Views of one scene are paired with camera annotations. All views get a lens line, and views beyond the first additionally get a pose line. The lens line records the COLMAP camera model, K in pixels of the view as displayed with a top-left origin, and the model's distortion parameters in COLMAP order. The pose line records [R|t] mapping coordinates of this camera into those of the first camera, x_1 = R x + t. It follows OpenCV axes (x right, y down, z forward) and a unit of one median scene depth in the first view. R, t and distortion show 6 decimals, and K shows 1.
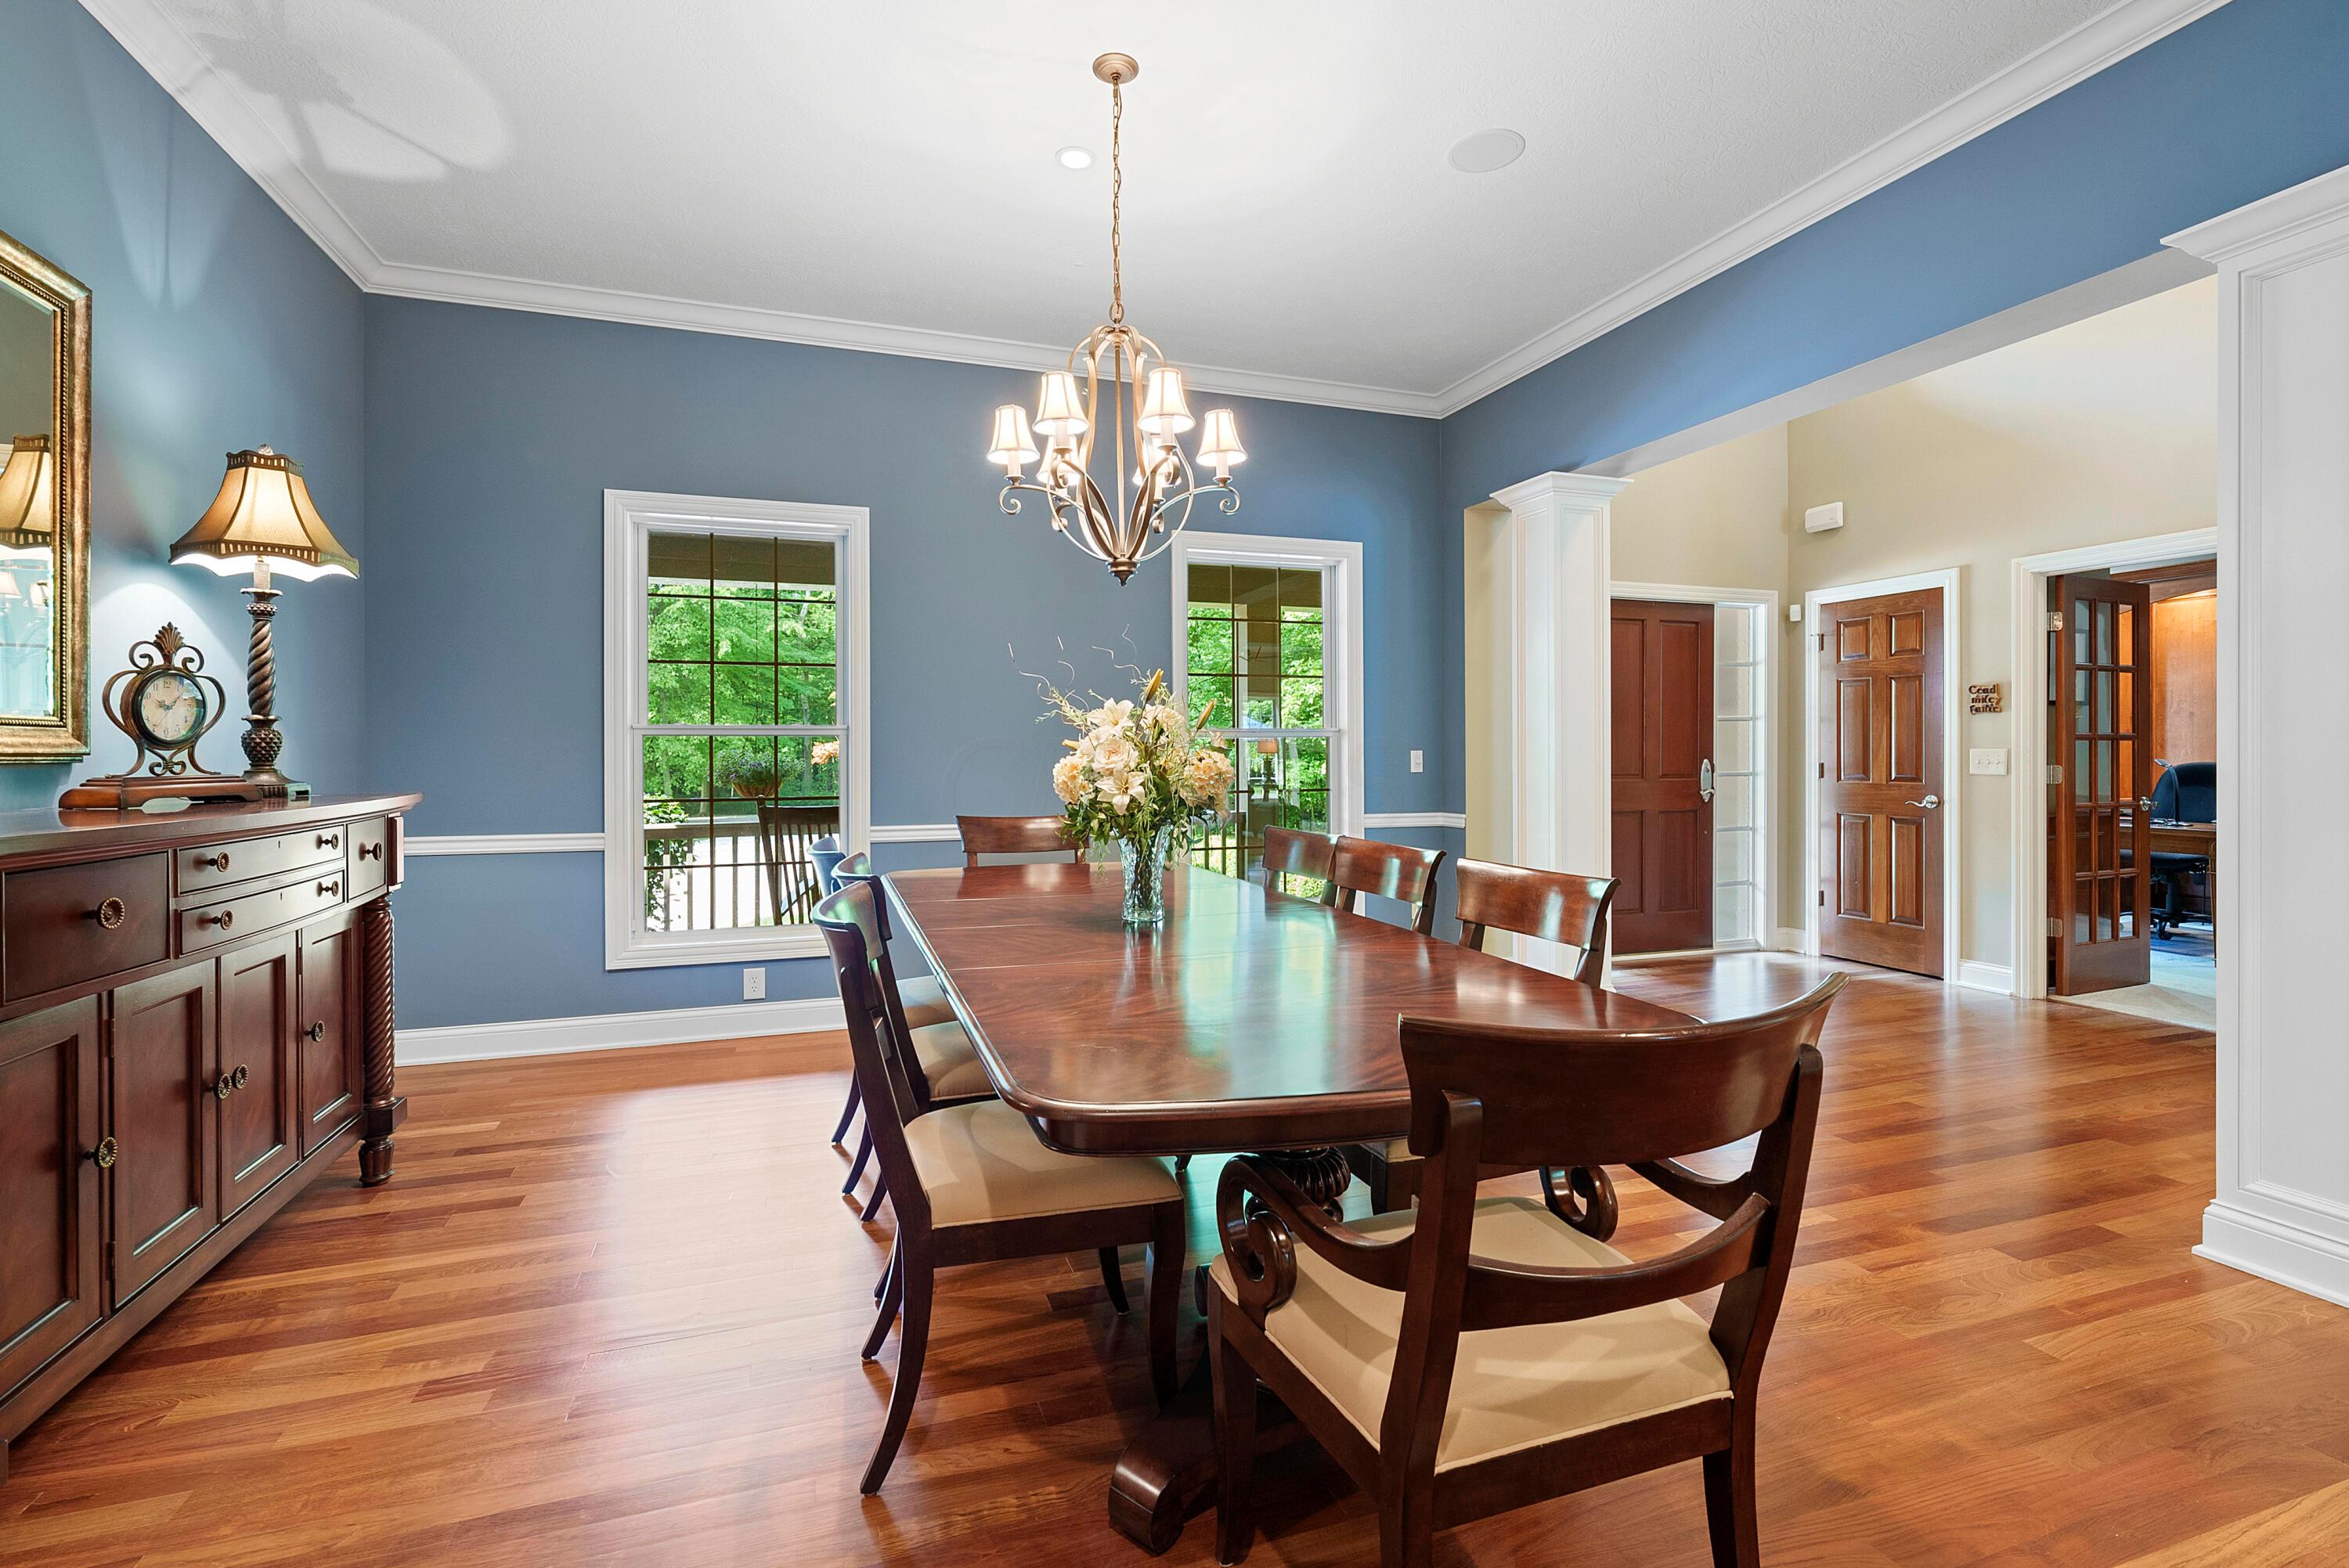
lens RADIAL K [[1066.0, 0, 1176.5], [0, 1066.0, 766.1], [0, 0, 1]] dist [0.000689, 0.000047]
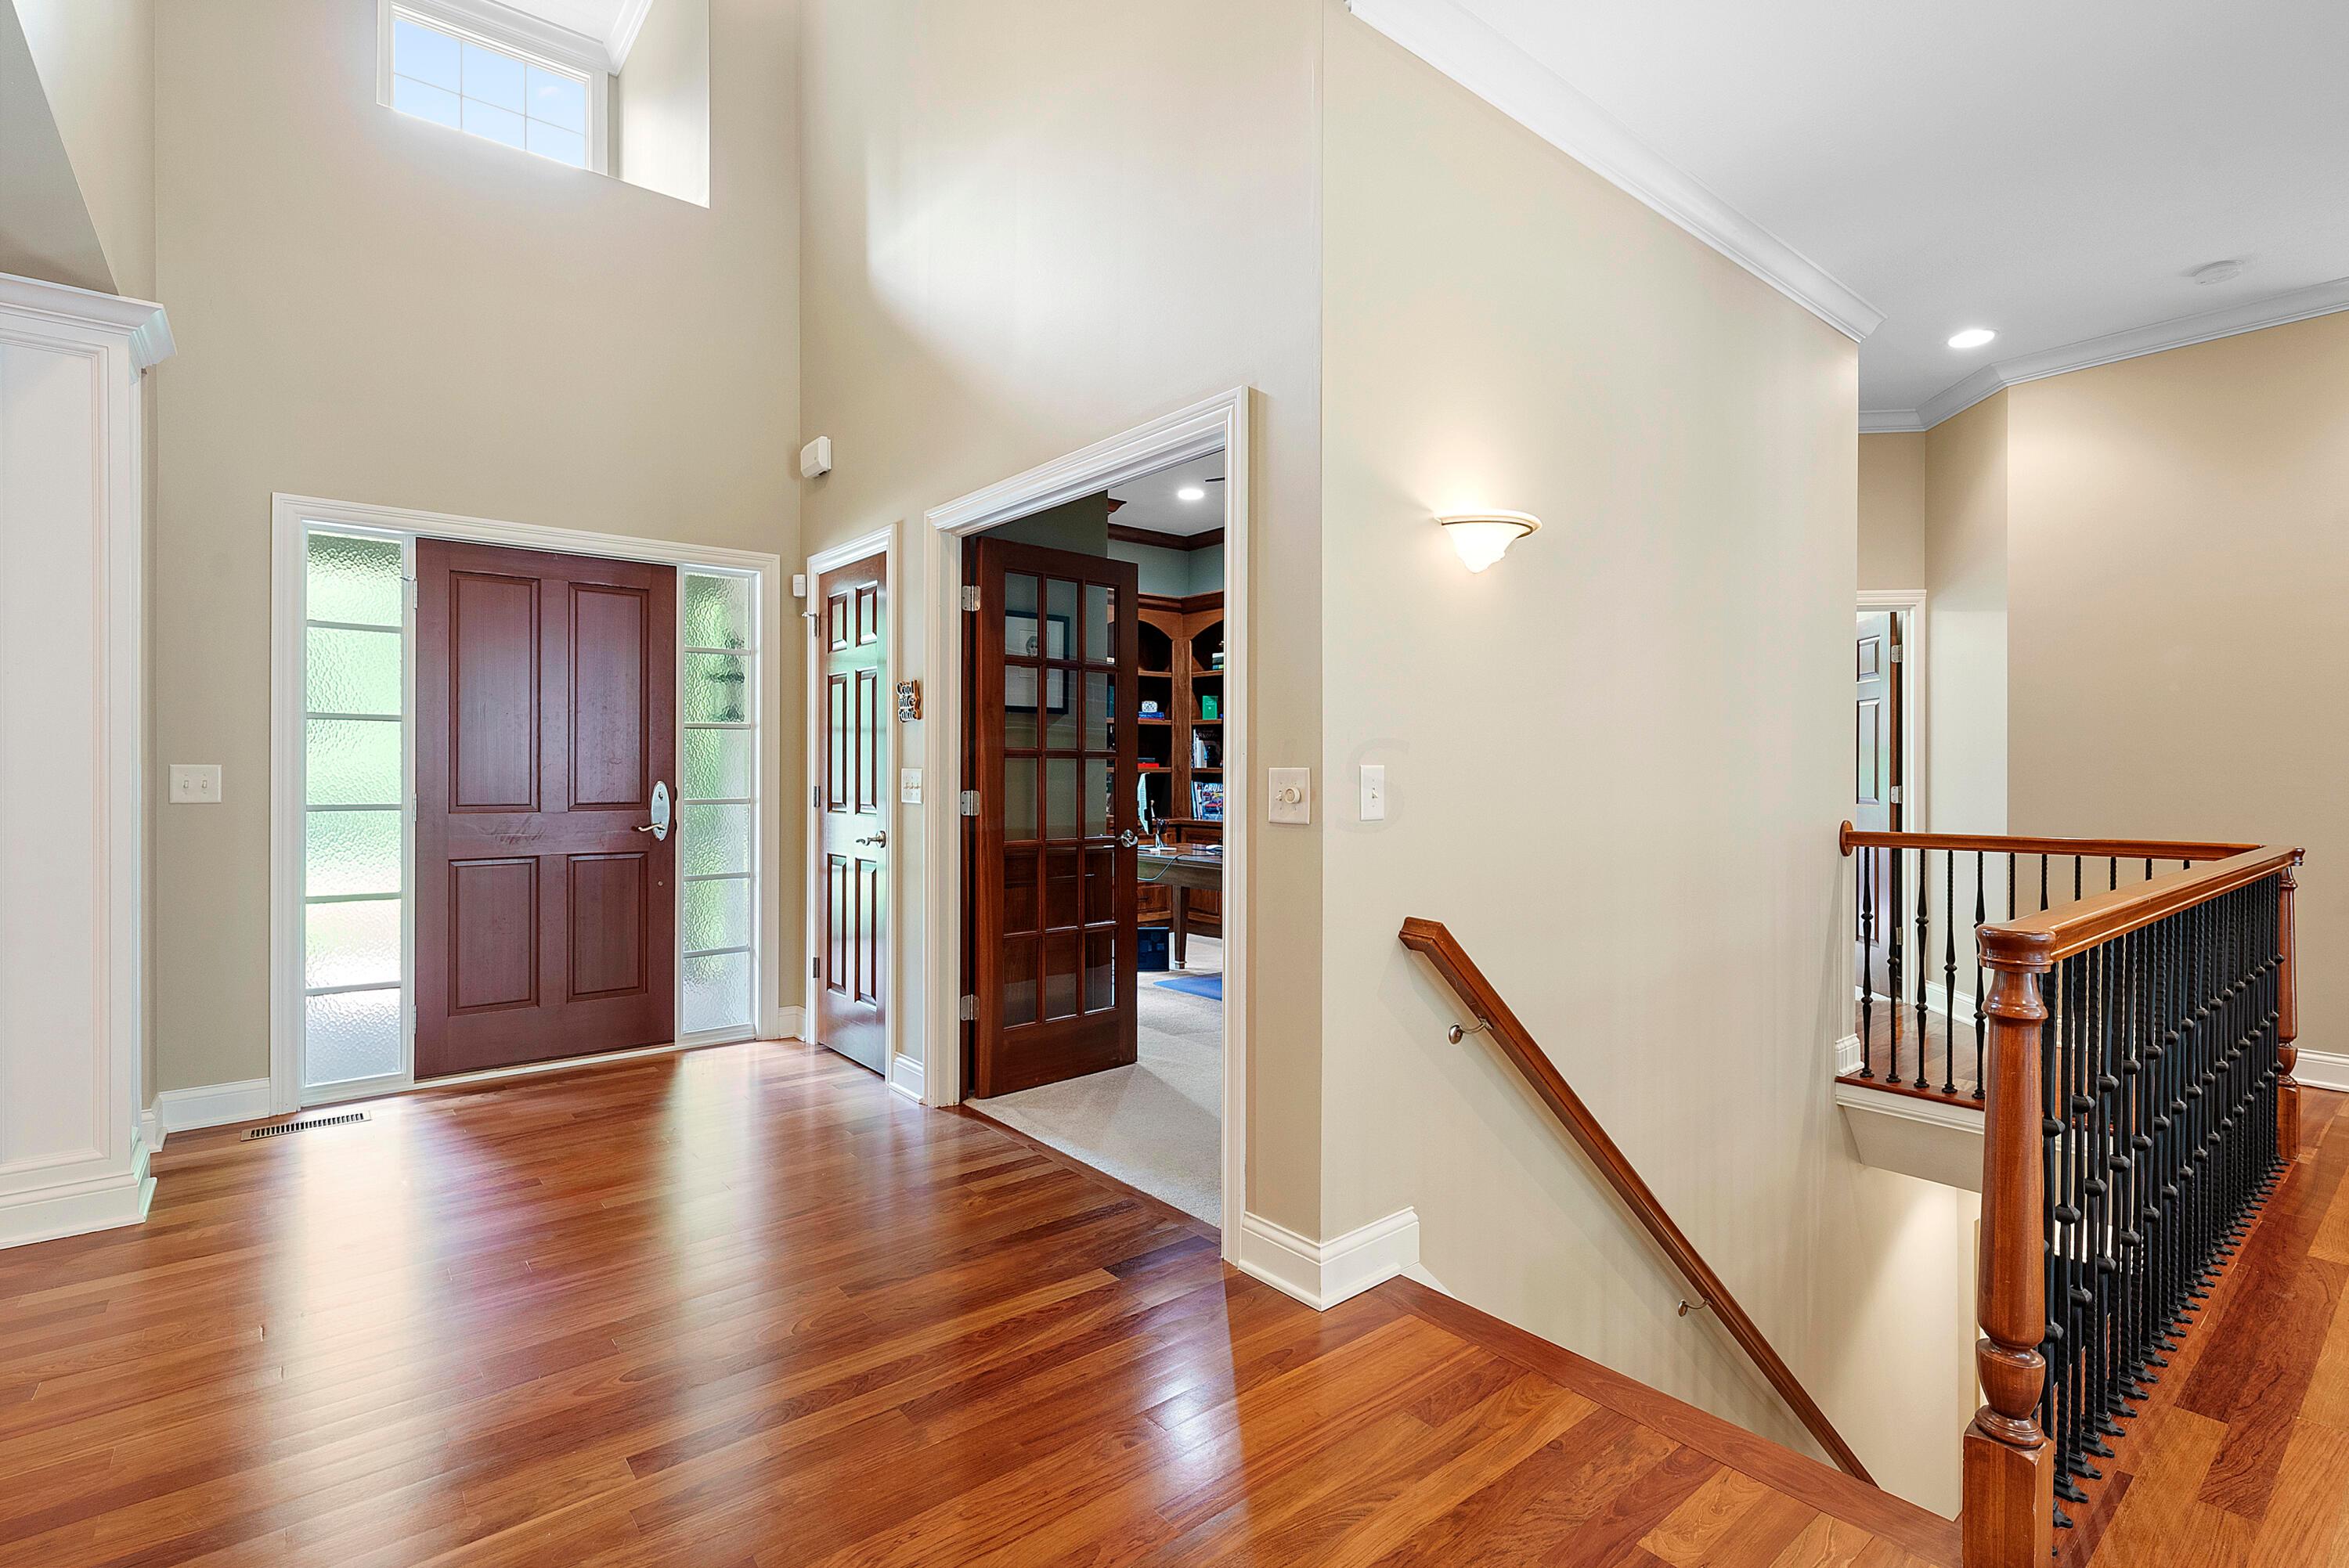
lens RADIAL K [[1109.0, 0, 1179.0], [0, 1109.0, 781.0], [0, 0, 1]] dist [-0.000233, -0.000005]
pose [[0.937517, -0.000492, 0.347940, 0.625805], [0.001473, 0.999996, -0.002554, -0.004619], [-0.347937, 0.002907, 0.937513, 0.199096]]
